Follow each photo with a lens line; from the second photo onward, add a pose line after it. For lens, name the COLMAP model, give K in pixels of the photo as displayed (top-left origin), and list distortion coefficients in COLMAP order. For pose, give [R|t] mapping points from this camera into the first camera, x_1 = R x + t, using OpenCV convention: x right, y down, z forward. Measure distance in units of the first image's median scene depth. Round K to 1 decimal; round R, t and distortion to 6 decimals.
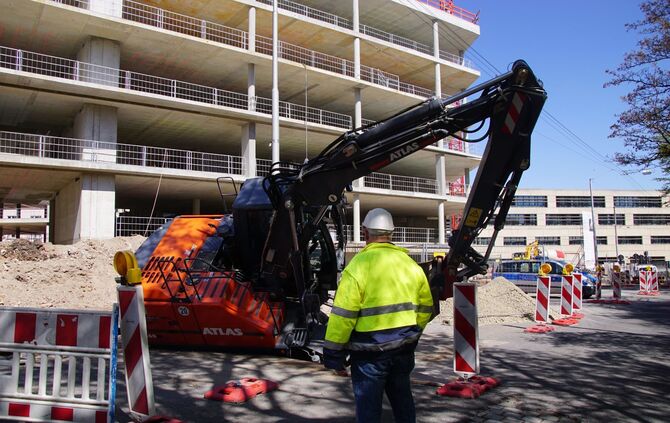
lens RADIAL K [[521.8, 0, 300.8], [0, 521.8, 226.7], [0, 0, 1]] dist [-0.132522, 0.066979]
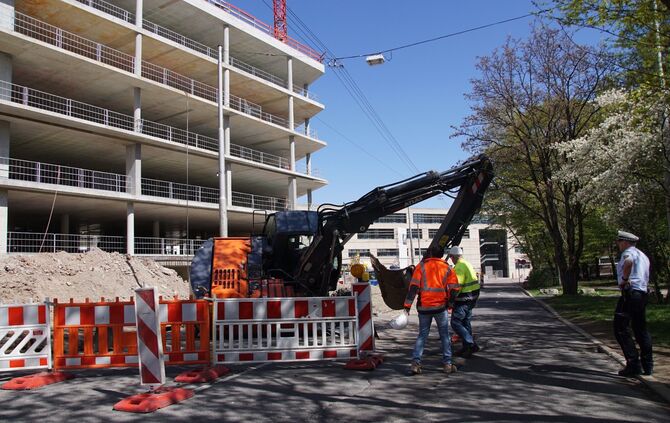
lens RADIAL K [[545.4, 0, 295.9], [0, 545.4, 210.9], [0, 0, 1]] dist [-0.123122, 0.085274]
pose [[0.933350, 0.020338, 0.358392, -0.196269], [-0.002398, 0.998725, -0.050431, -0.009977], [-0.358960, 0.046210, 0.932208, -0.140077]]
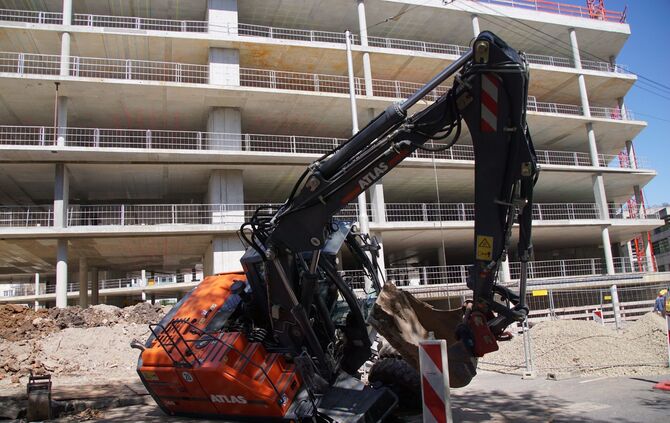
lens RADIAL K [[521.8, 0, 306.5], [0, 521.8, 227.8], [0, 0, 1]] dist [-0.132522, 0.066979]
pose [[0.945222, -0.104583, -0.309222, 0.076007], [0.076174, 0.991802, -0.102595, 0.002203], [0.317417, 0.073421, 0.945440, 0.045122]]
